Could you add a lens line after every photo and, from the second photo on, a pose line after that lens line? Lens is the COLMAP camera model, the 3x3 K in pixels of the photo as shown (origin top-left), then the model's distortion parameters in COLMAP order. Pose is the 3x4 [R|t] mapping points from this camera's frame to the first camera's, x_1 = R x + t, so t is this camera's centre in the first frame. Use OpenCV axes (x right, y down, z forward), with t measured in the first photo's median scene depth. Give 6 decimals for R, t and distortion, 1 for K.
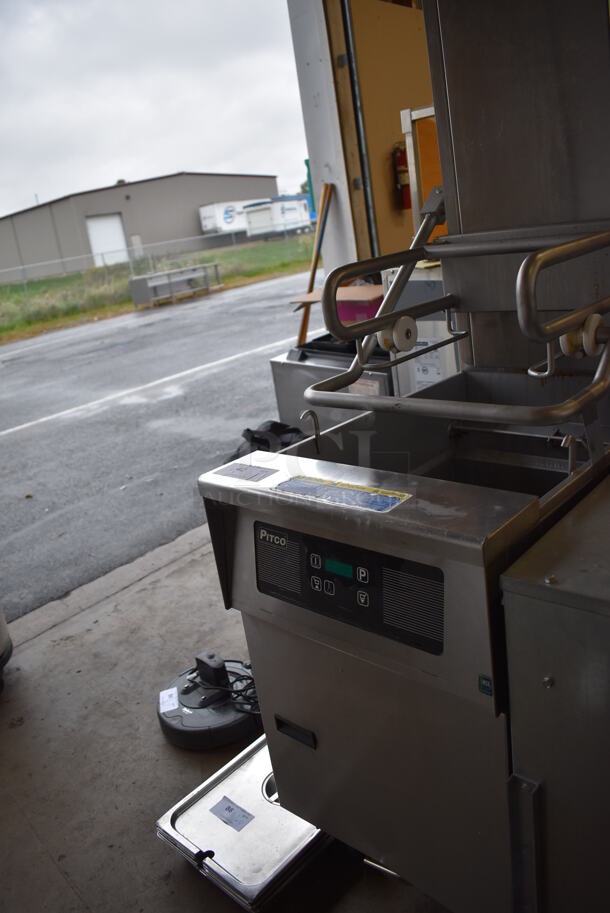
lens RADIAL K [[707.3, 0, 305.0], [0, 707.3, 456.5], [0, 0, 1]] dist [-0.093392, 0.012650]
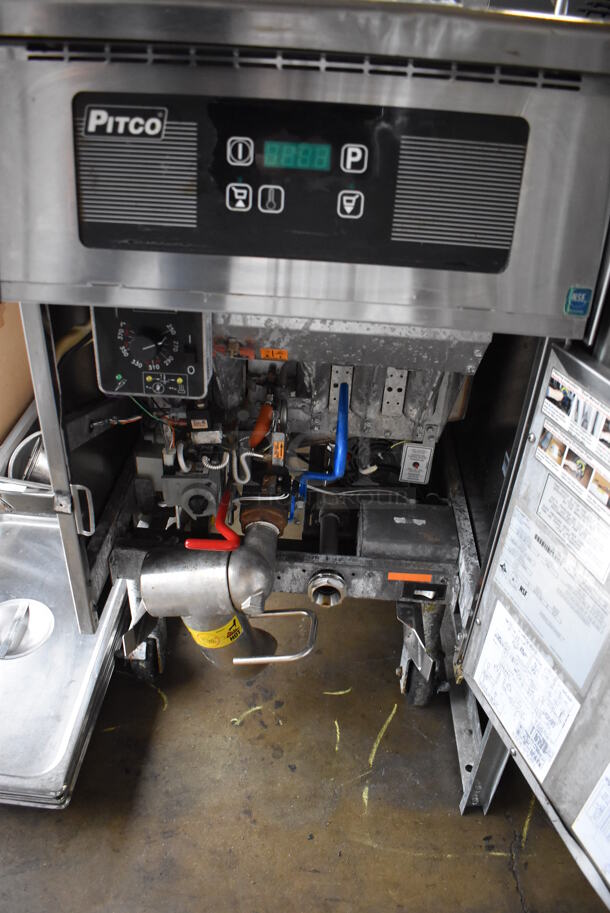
lens RADIAL K [[707.3, 0, 305.0], [0, 707.3, 456.5], [0, 0, 1]] dist [-0.093392, 0.012650]
pose [[0.743910, -0.210456, 0.634276, -0.334105], [0.050036, 0.963994, 0.261173, 0.238590], [-0.666404, -0.162552, 0.727656, 0.553196]]
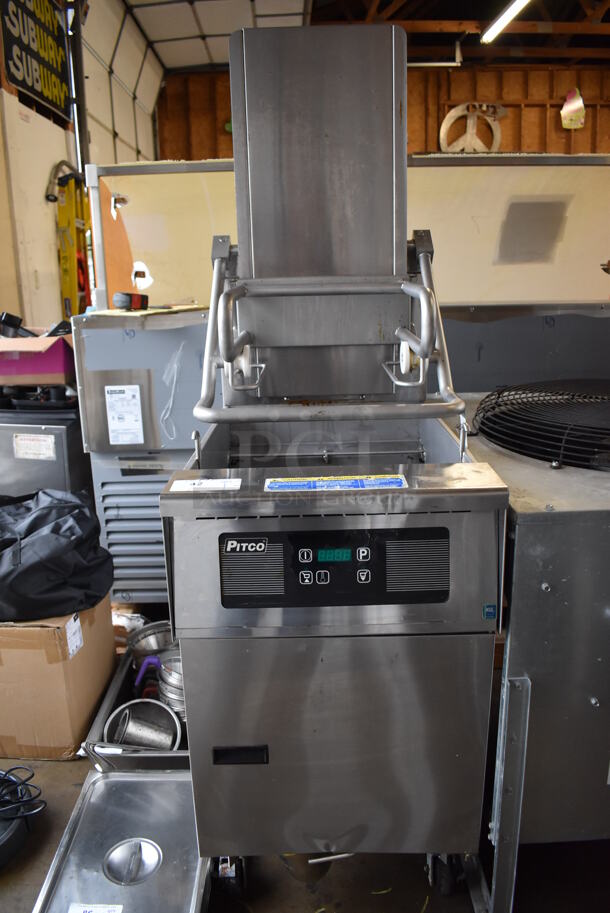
lens RADIAL K [[707.3, 0, 305.0], [0, 707.3, 456.5], [0, 0, 1]] dist [-0.093392, 0.012650]
pose [[0.726516, -0.056288, 0.684840, -0.705532], [0.137996, 0.988287, -0.065165, 0.071433], [-0.673151, 0.141848, 0.725773, 0.218018]]
